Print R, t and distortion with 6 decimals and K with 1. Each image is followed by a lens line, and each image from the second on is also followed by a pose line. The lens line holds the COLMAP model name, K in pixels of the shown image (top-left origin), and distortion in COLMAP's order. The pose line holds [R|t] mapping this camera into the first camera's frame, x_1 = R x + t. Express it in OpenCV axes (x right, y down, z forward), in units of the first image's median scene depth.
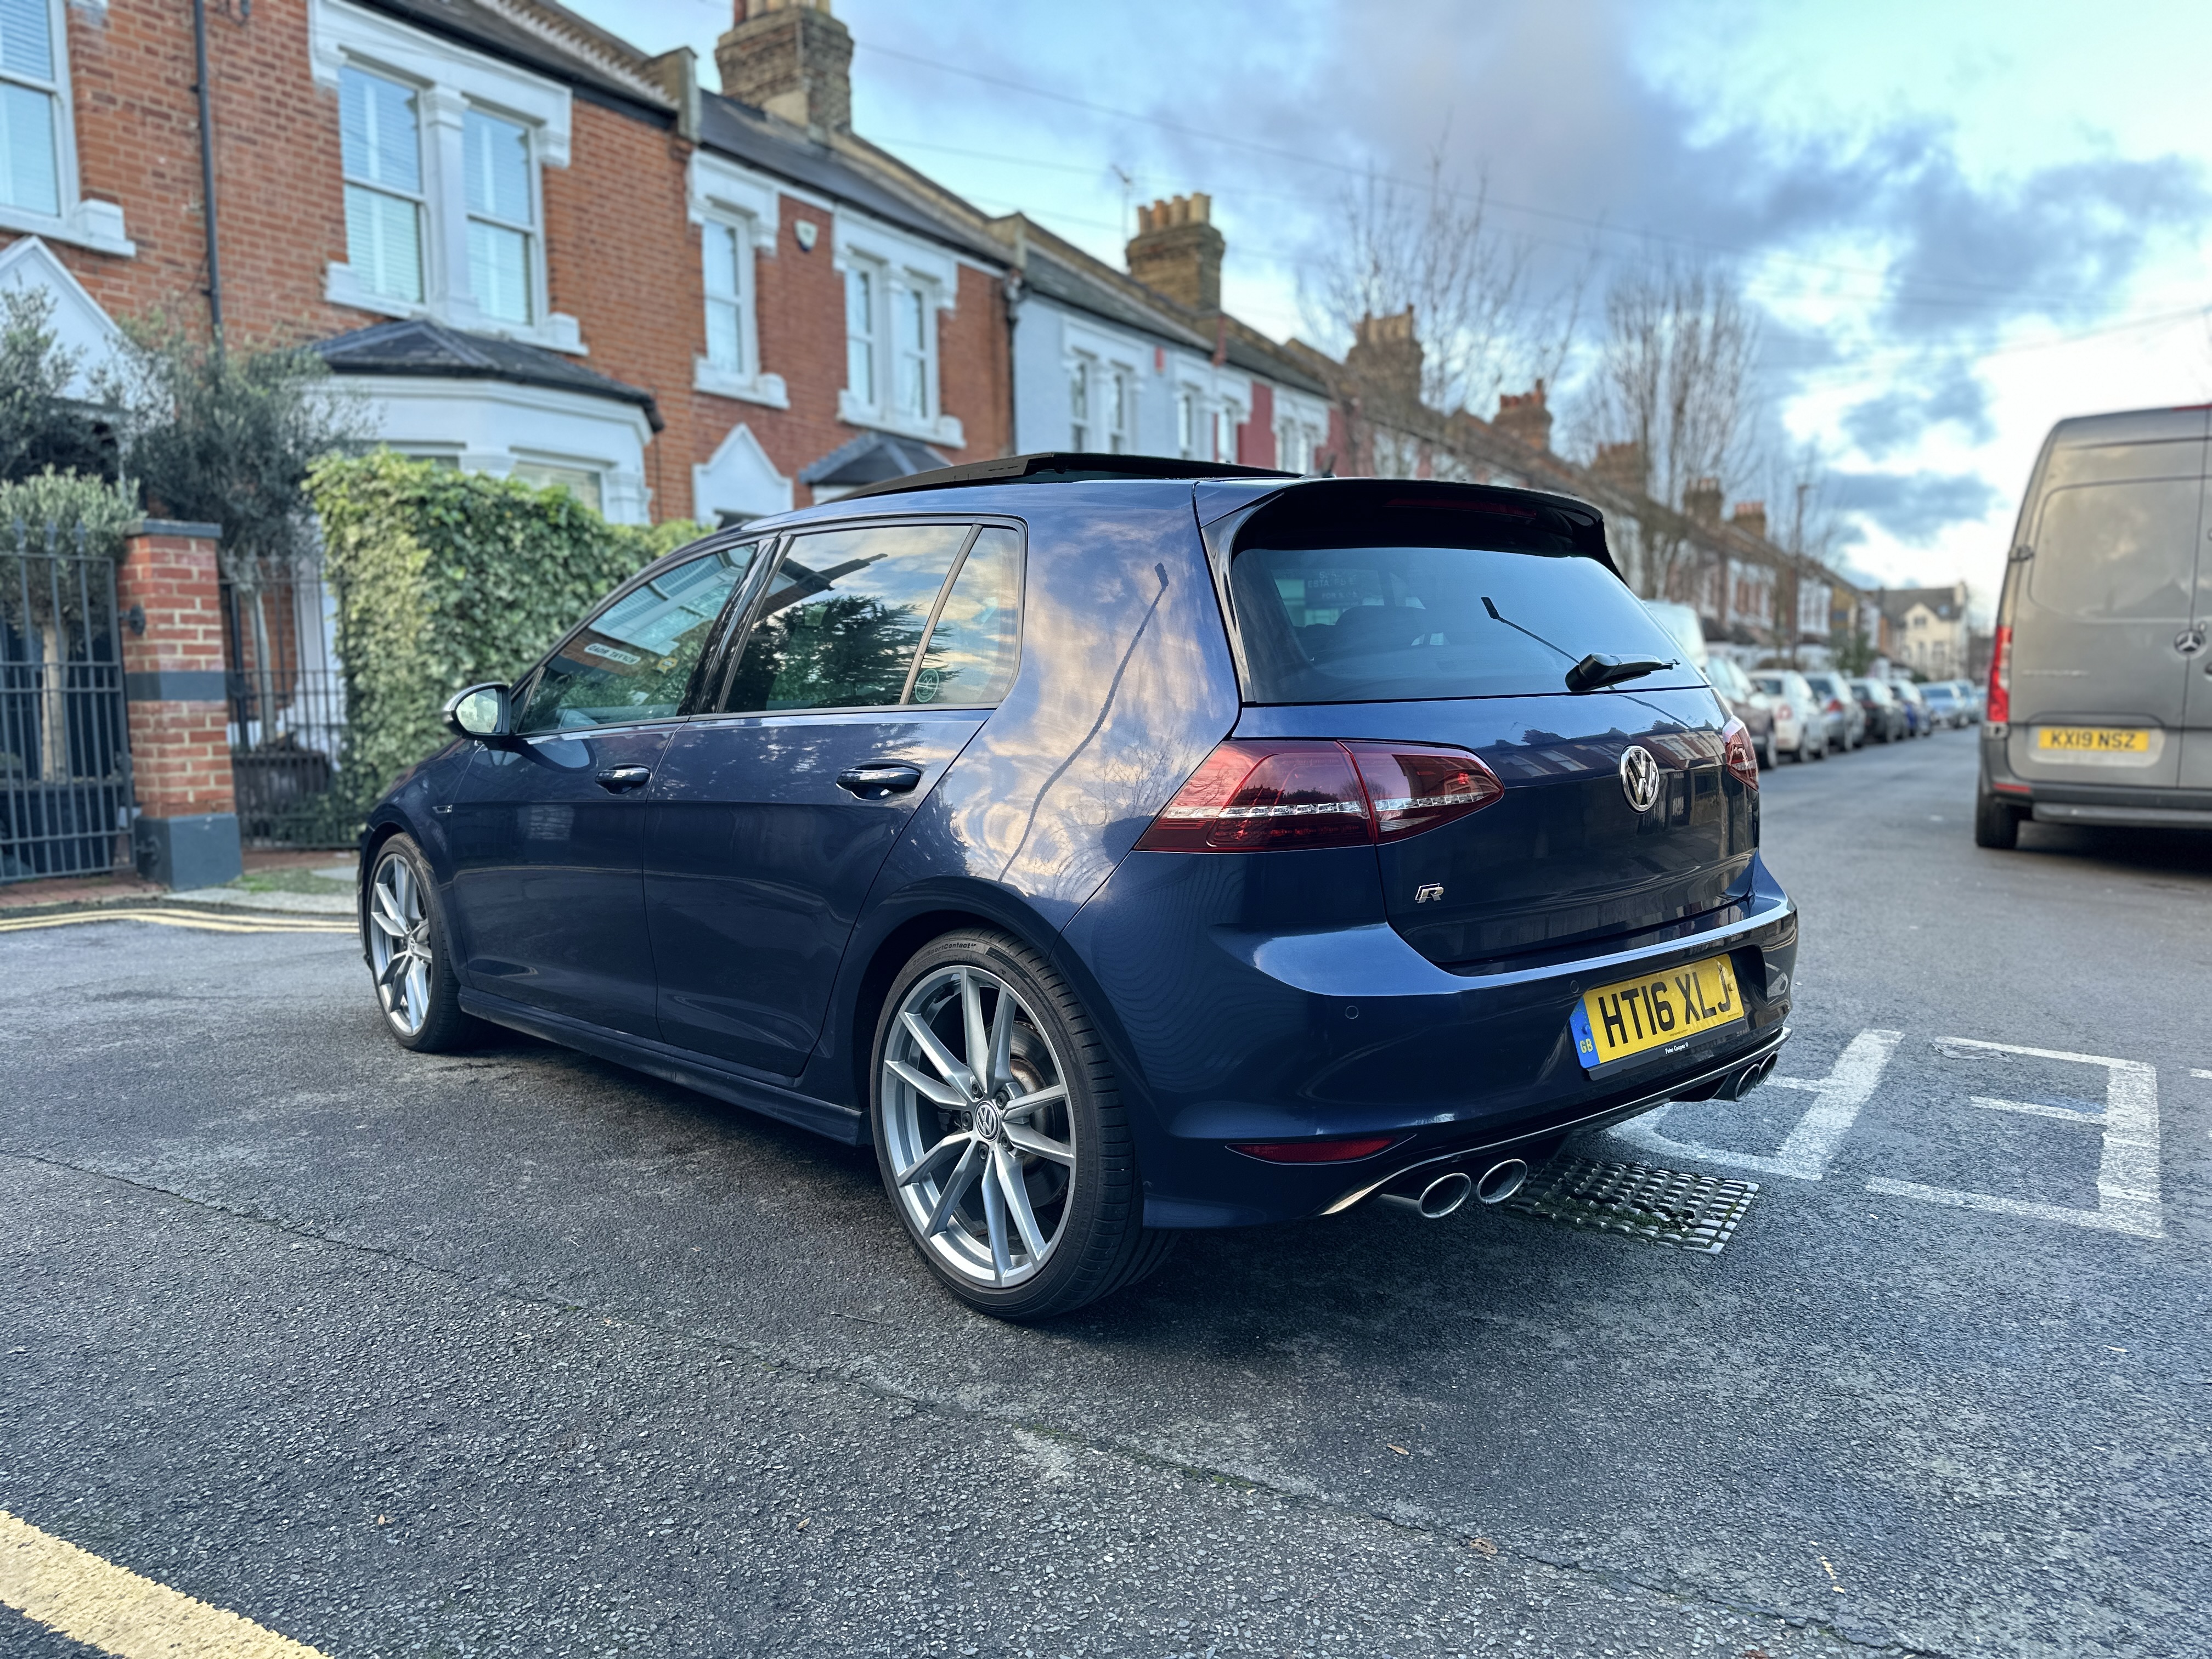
lens RADIAL K [[1532.0, 0, 1115.9], [0, 1532.0, 832.7], [0, 0, 1]] dist [0.023208, -0.022021]
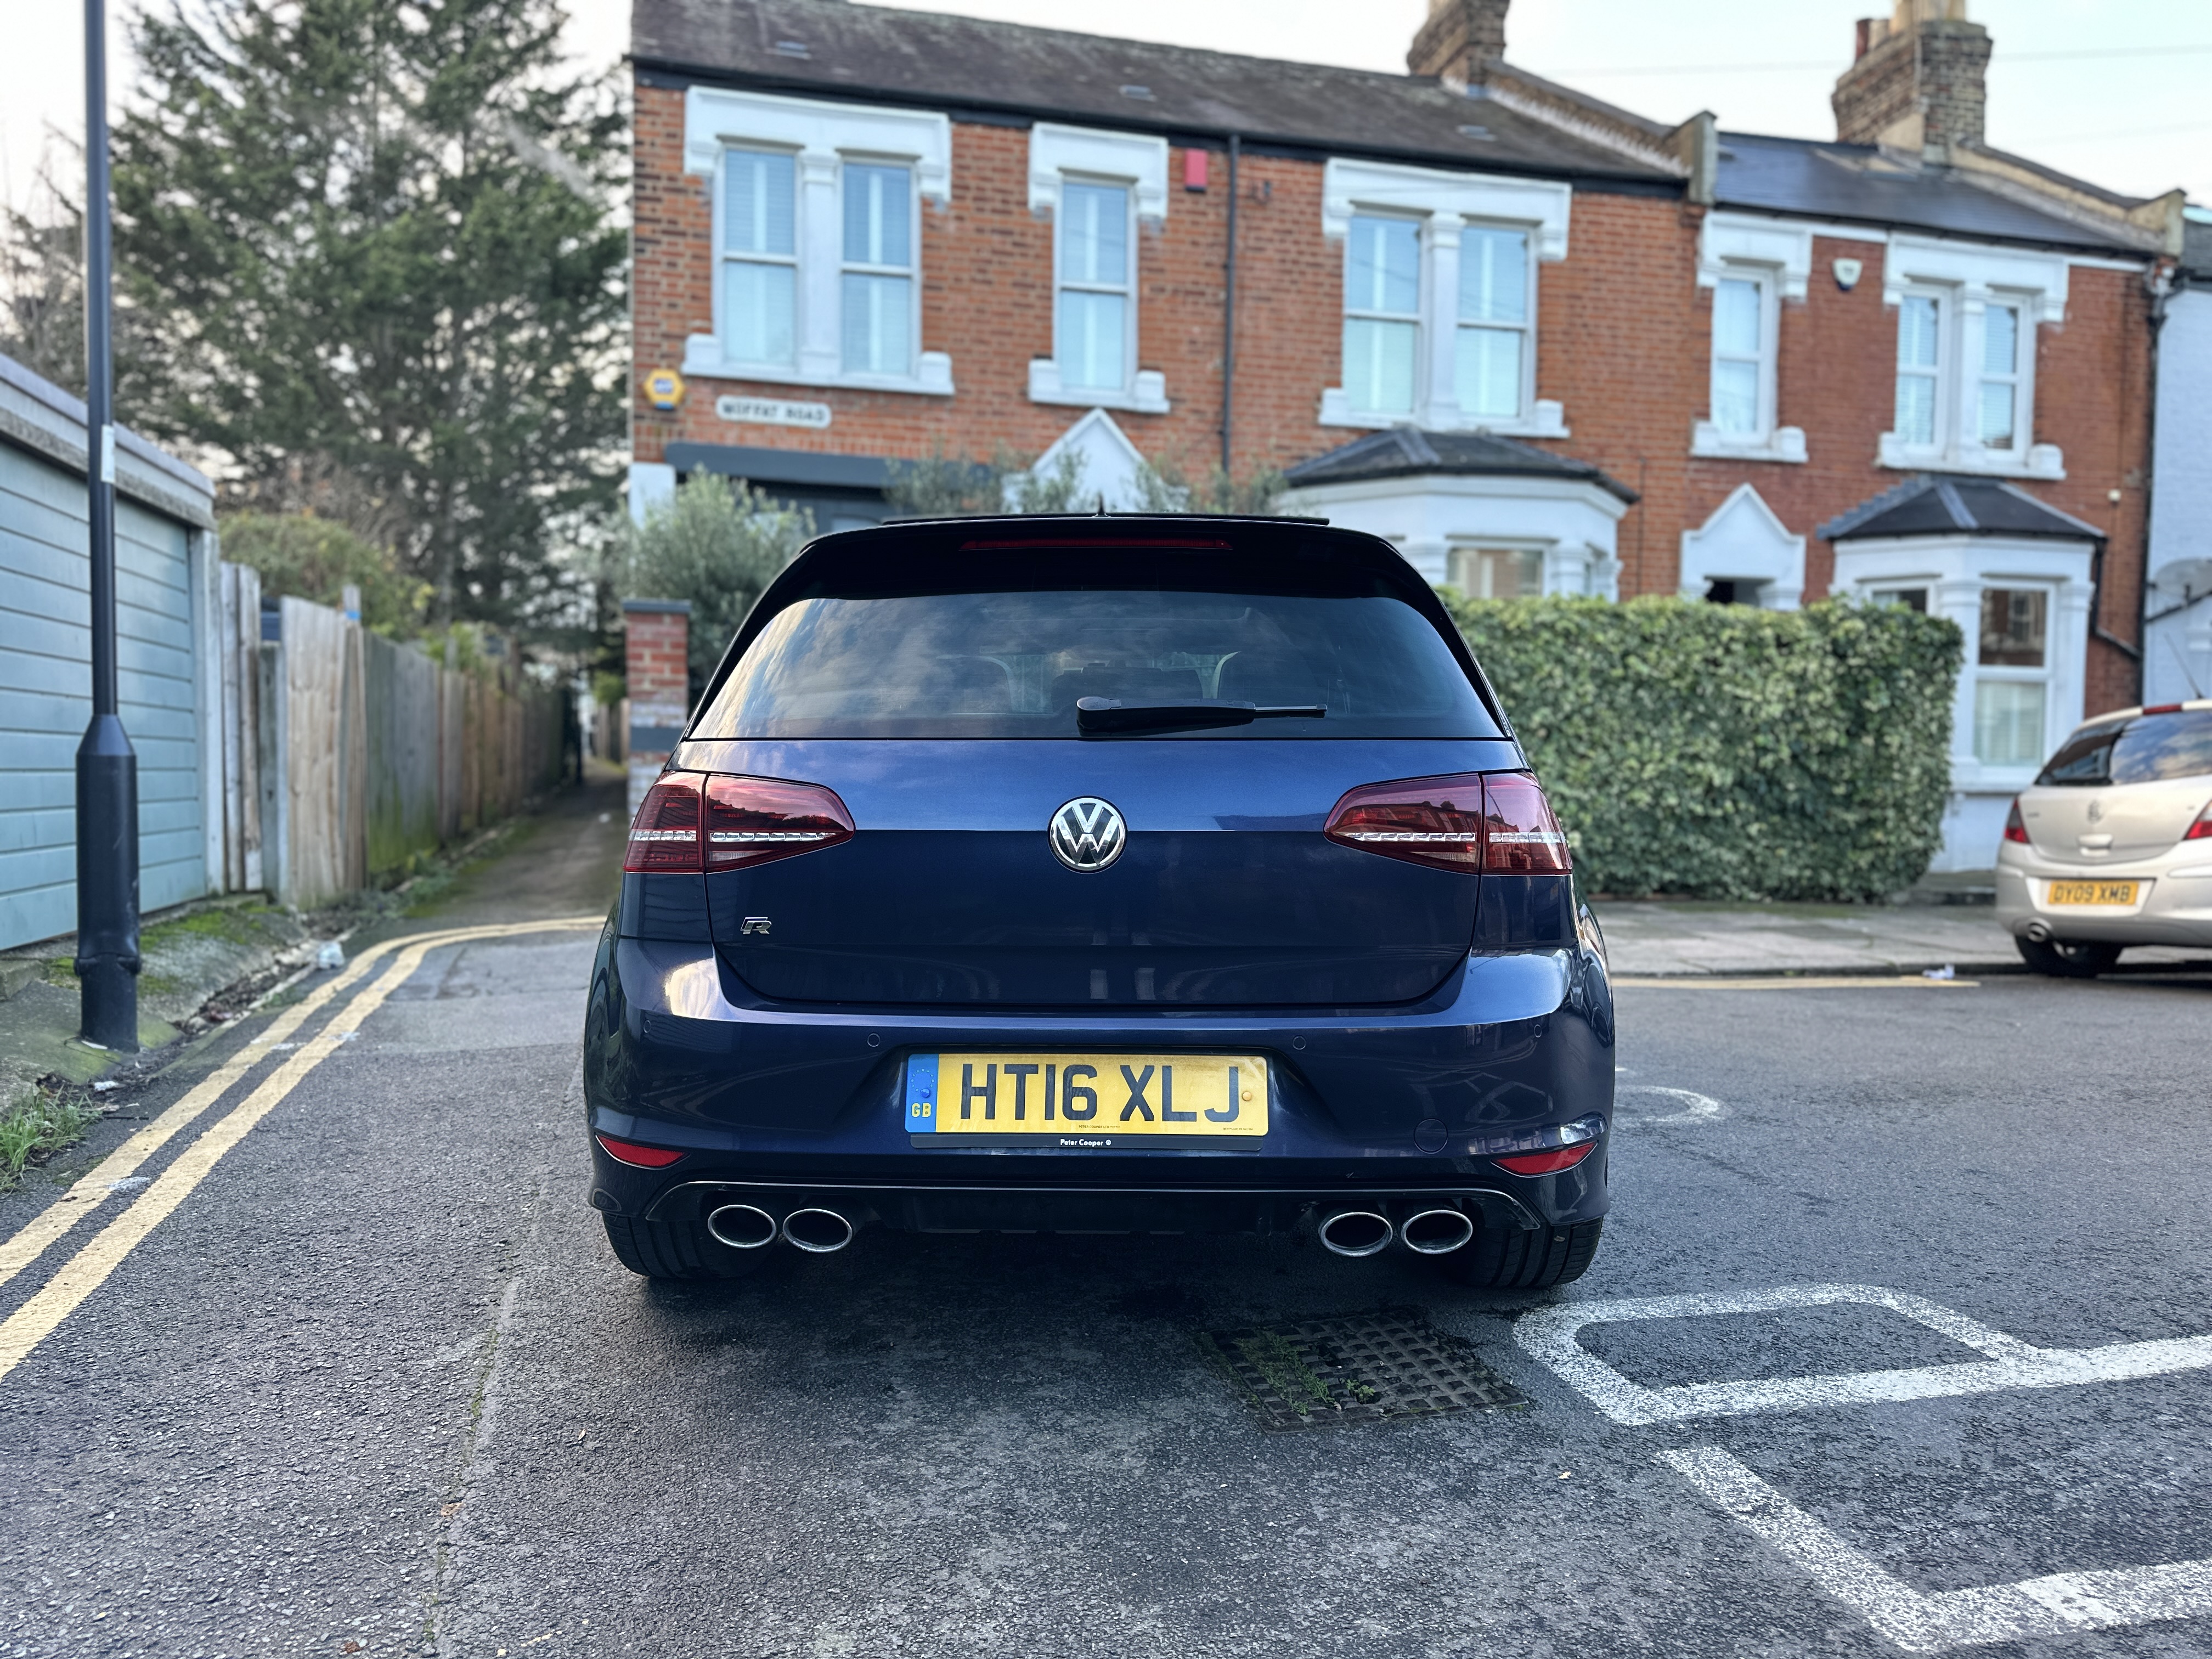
lens RADIAL K [[1544.3, 0, 1111.9], [0, 1544.3, 829.3], [0, 0, 1]] dist [0.029094, -0.030080]
pose [[0.723441, 0.046745, -0.688802, 0.204358], [-0.083753, 0.996279, -0.020354, -0.004048], [0.685287, 0.072414, 0.724664, 0.078066]]
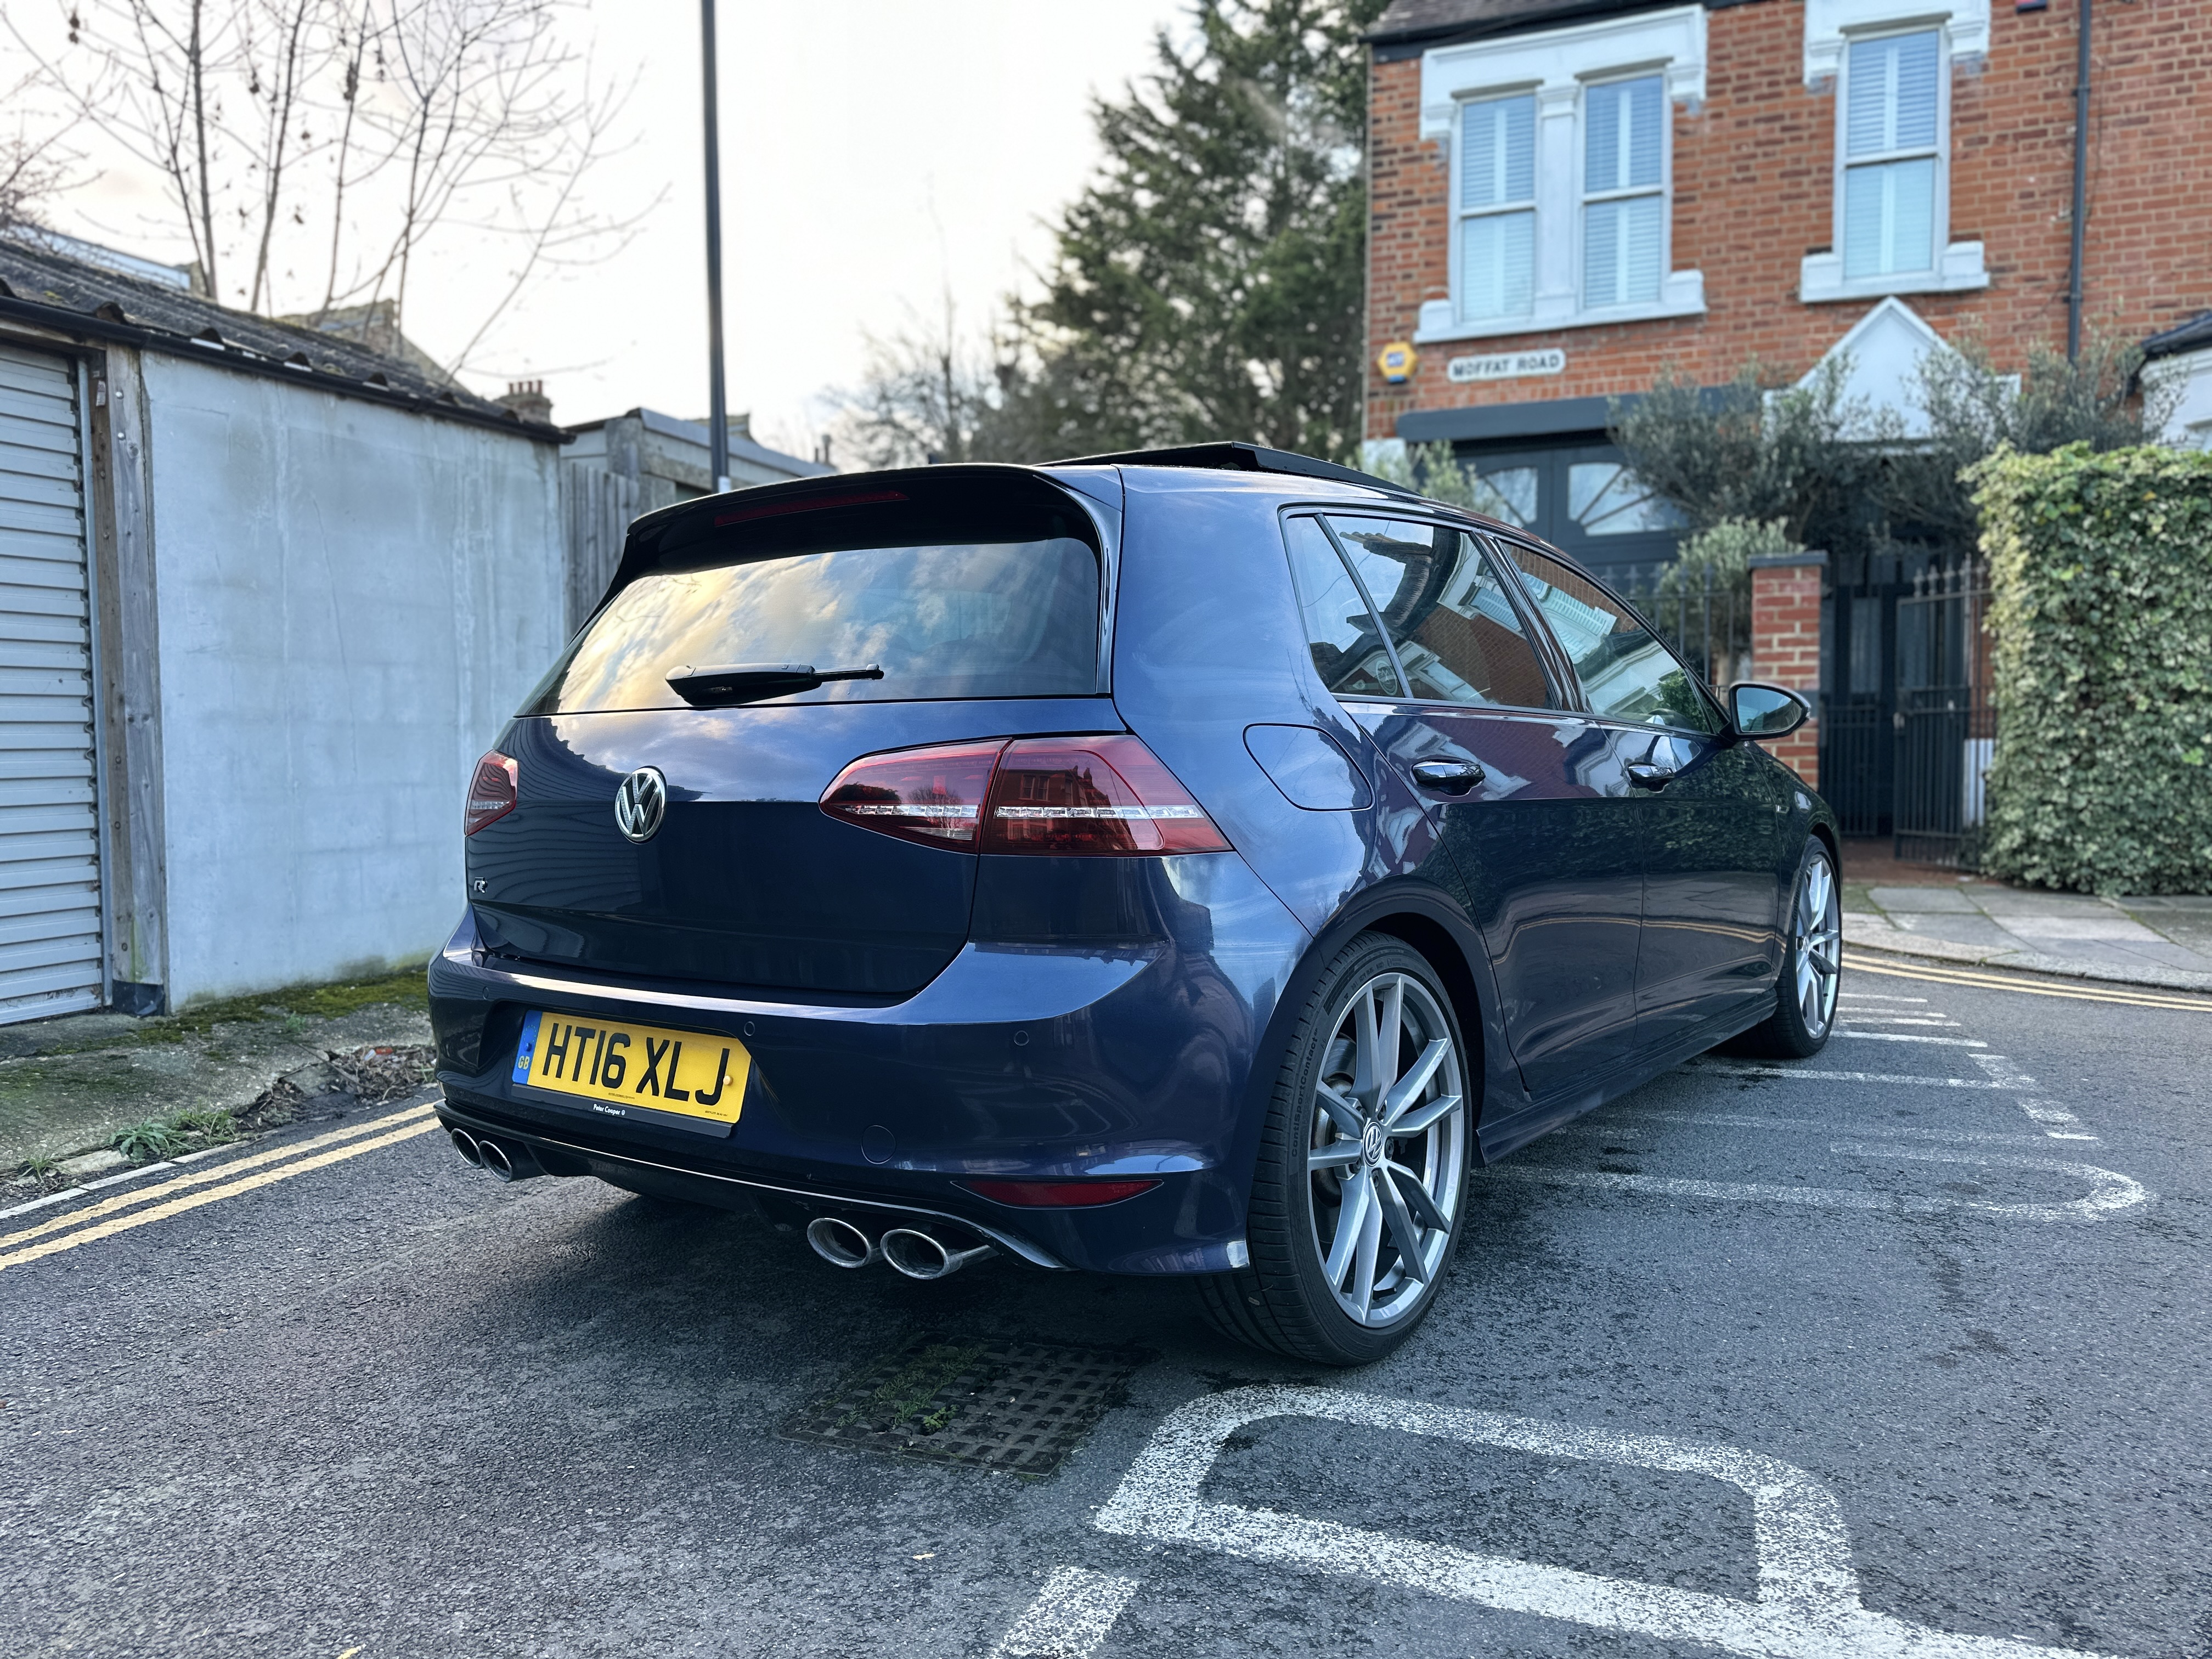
lens RADIAL K [[1544.3, 0, 1111.9], [0, 1544.3, 829.3], [0, 0, 1]] dist [0.029094, -0.030080]
pose [[0.203127, 0.069592, -0.976676, 0.271788], [-0.082791, 0.995120, 0.053688, -0.019620], [0.975646, 0.069955, 0.207897, 0.229866]]
